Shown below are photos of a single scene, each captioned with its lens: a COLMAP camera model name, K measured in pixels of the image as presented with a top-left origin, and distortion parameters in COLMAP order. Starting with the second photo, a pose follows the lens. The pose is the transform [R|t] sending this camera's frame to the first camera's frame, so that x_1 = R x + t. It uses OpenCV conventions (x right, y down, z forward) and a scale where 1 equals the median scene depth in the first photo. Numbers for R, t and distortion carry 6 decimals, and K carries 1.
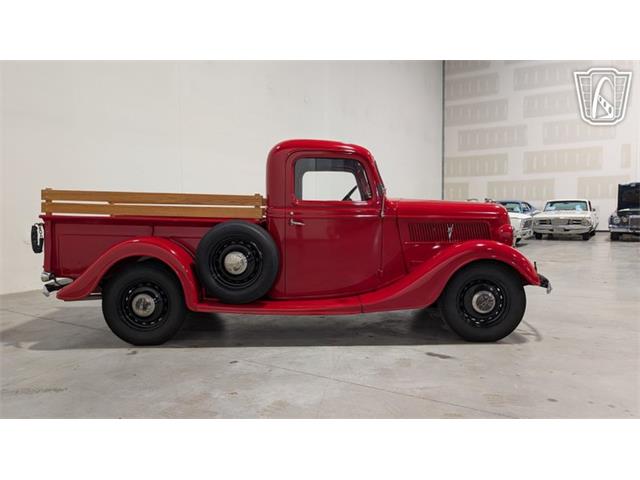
lens RADIAL K [[476.9, 0, 320.6], [0, 476.9, 241.1], [0, 0, 1]] dist [0.020755, -0.014640]
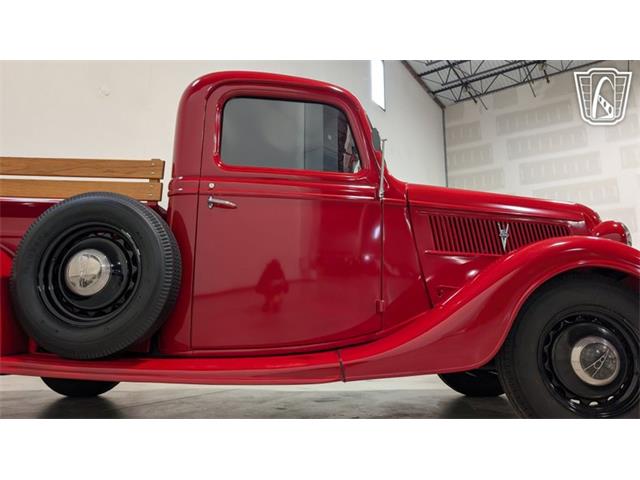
lens RADIAL K [[476.9, 0, 323.8], [0, 476.9, 225.0], [0, 0, 1]] dist [0.020755, -0.014640]
pose [[0.999959, 0.007826, -0.004483, 0.066634], [-0.008744, 0.963159, -0.268790, 0.123967], [0.002215, 0.268818, 0.963188, 0.481277]]
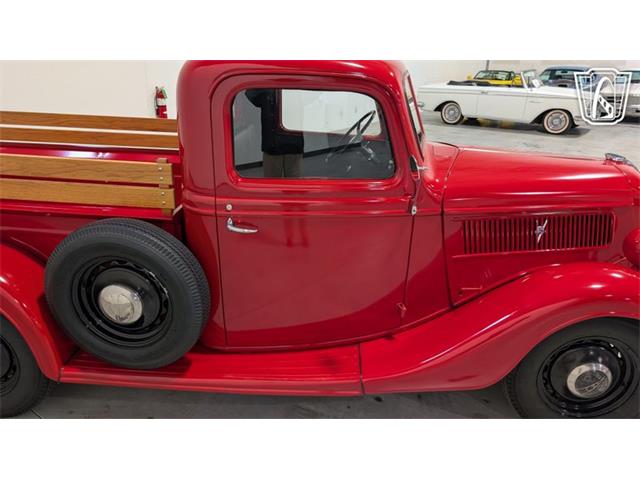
lens RADIAL K [[476.9, 0, 330.4], [0, 476.9, 241.3], [0, 0, 1]] dist [0.020755, -0.014640]
pose [[0.999296, 0.033370, -0.017138, 0.051911], [-0.026386, 0.949978, 0.311200, -0.176006], [0.026666, -0.310529, 0.950190, 0.510326]]
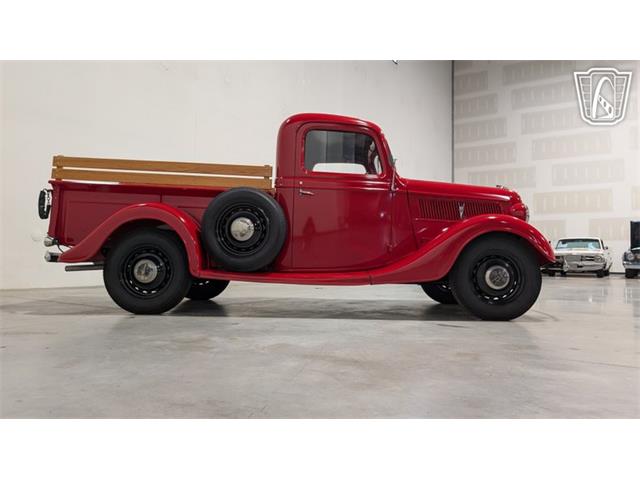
lens RADIAL K [[476.9, 0, 323.8], [0, 476.9, 227.3], [0, 0, 1]] dist [0.020755, -0.014640]
pose [[0.999570, 0.024793, -0.015640, 0.004651], [-0.026670, 0.990603, -0.134145, 0.160629], [0.012167, 0.134504, 0.990838, 0.028561]]
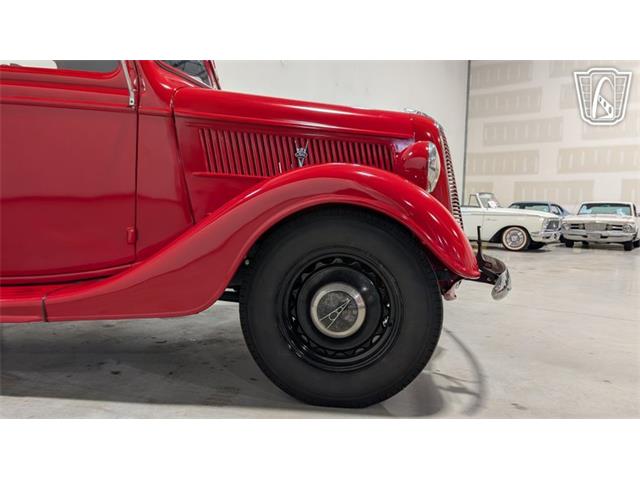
lens RADIAL K [[476.9, 0, 326.0], [0, 476.9, 237.0], [0, 0, 1]] dist [0.020755, -0.014640]
pose [[0.996854, 0.046153, -0.064433, 0.343415], [-0.047743, 0.998587, -0.023353, 0.071505], [0.063265, 0.026356, 0.997649, 0.564285]]
